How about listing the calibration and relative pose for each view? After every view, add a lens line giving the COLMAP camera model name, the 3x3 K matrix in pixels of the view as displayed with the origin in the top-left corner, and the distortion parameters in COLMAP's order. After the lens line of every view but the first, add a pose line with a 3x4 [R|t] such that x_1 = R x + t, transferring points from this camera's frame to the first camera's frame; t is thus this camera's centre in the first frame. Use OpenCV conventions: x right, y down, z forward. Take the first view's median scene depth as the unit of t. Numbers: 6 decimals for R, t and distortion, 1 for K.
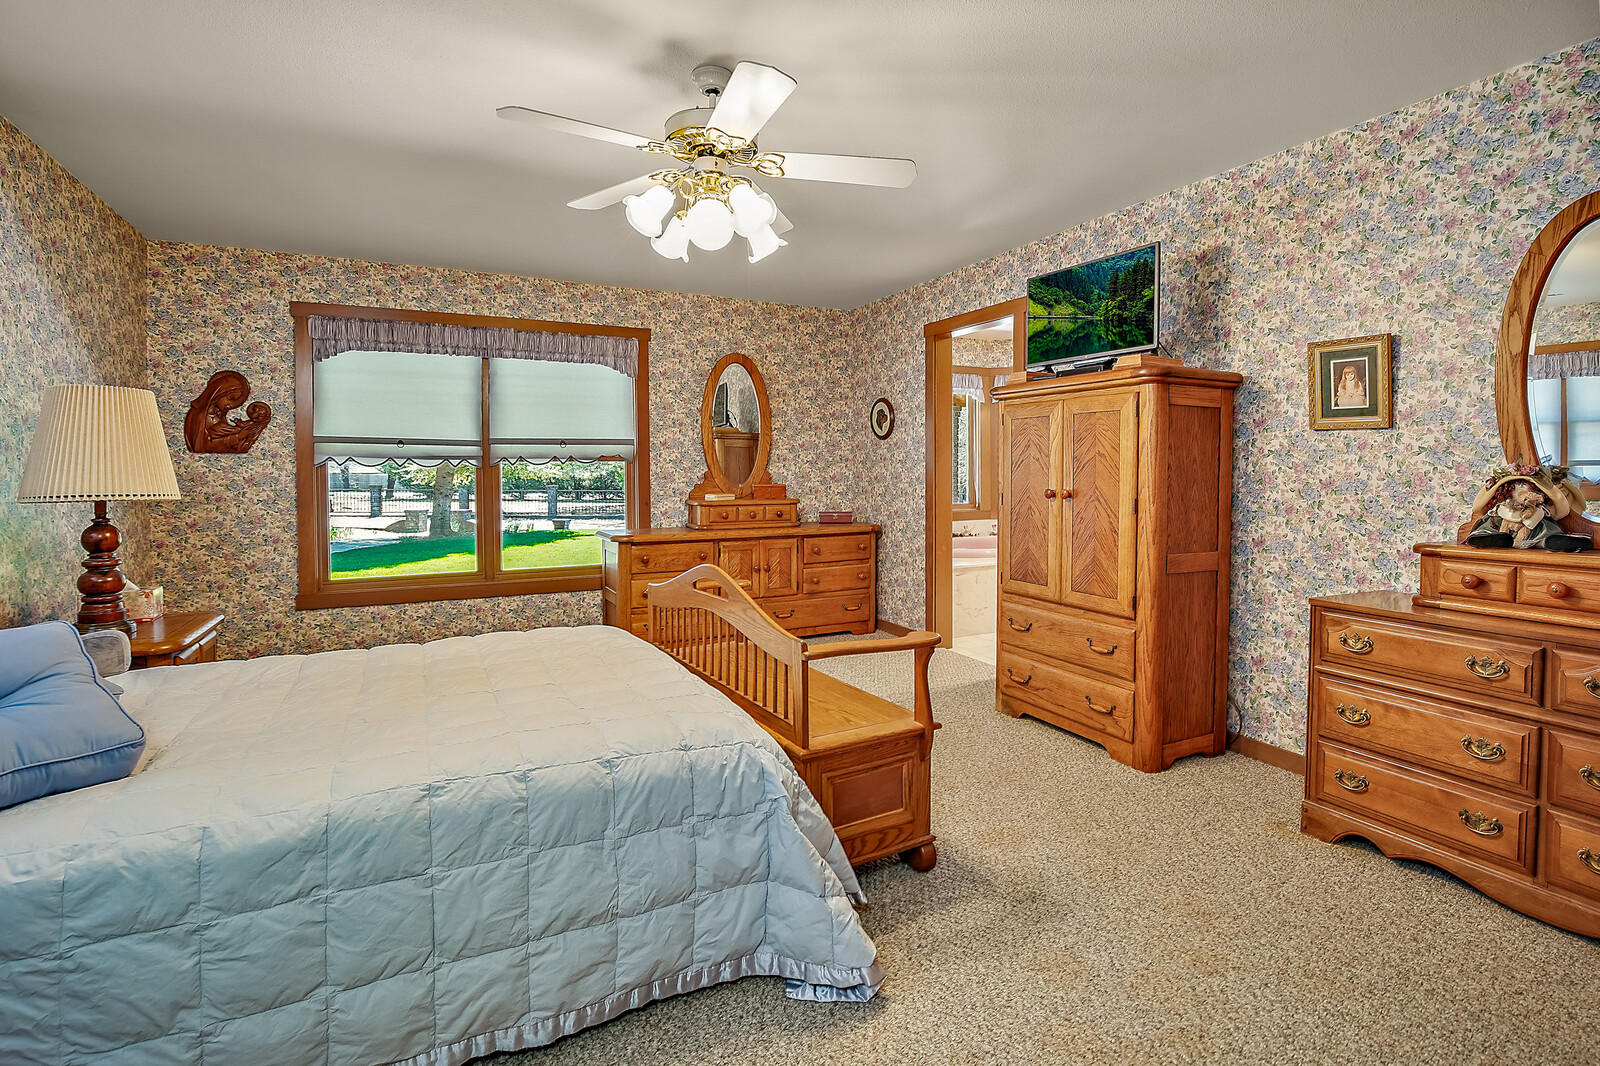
lens RADIAL K [[735.9, 0, 818.5], [0, 735.9, 486.0], [0, 0, 1]] dist [-0.025446, 0.003454]
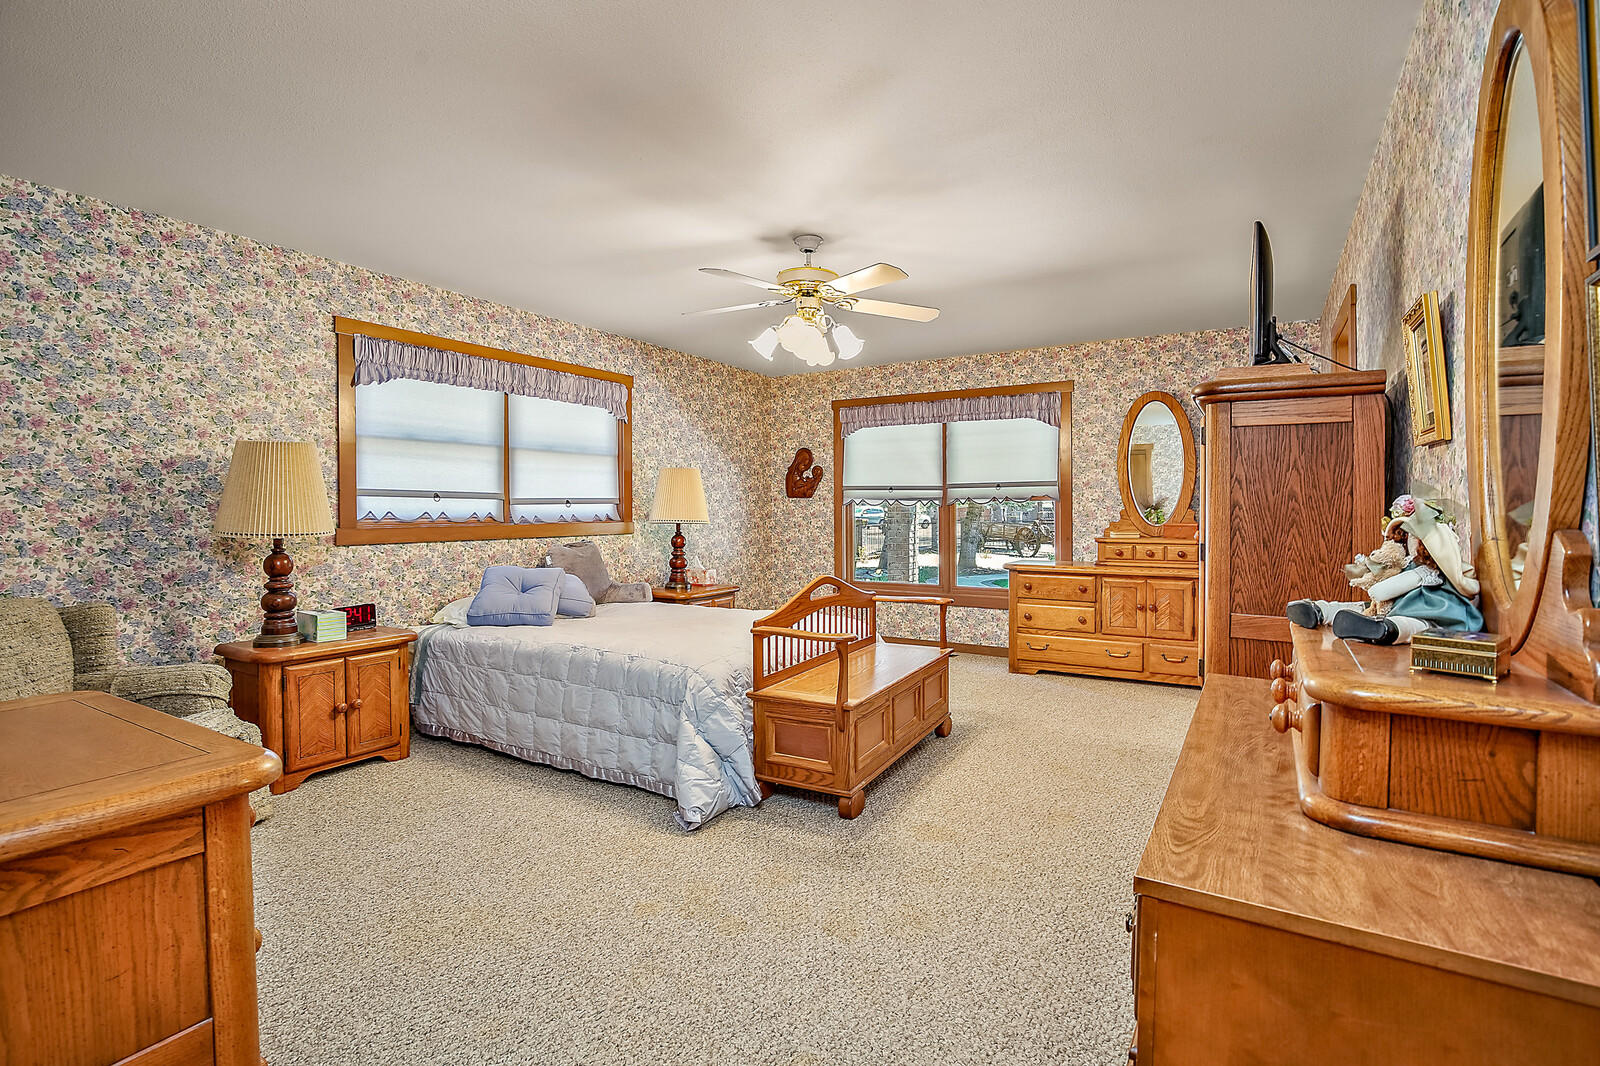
lens RADIAL K [[735.9, 0, 854.7], [0, 735.9, 509.4], [0, 0, 1]] dist [-0.025446, 0.003454]
pose [[0.574317, 0.001910, -0.818630, 0.600825], [-0.018202, 0.999780, -0.010437, -0.003325], [0.818430, 0.020895, 0.574226, 0.127240]]
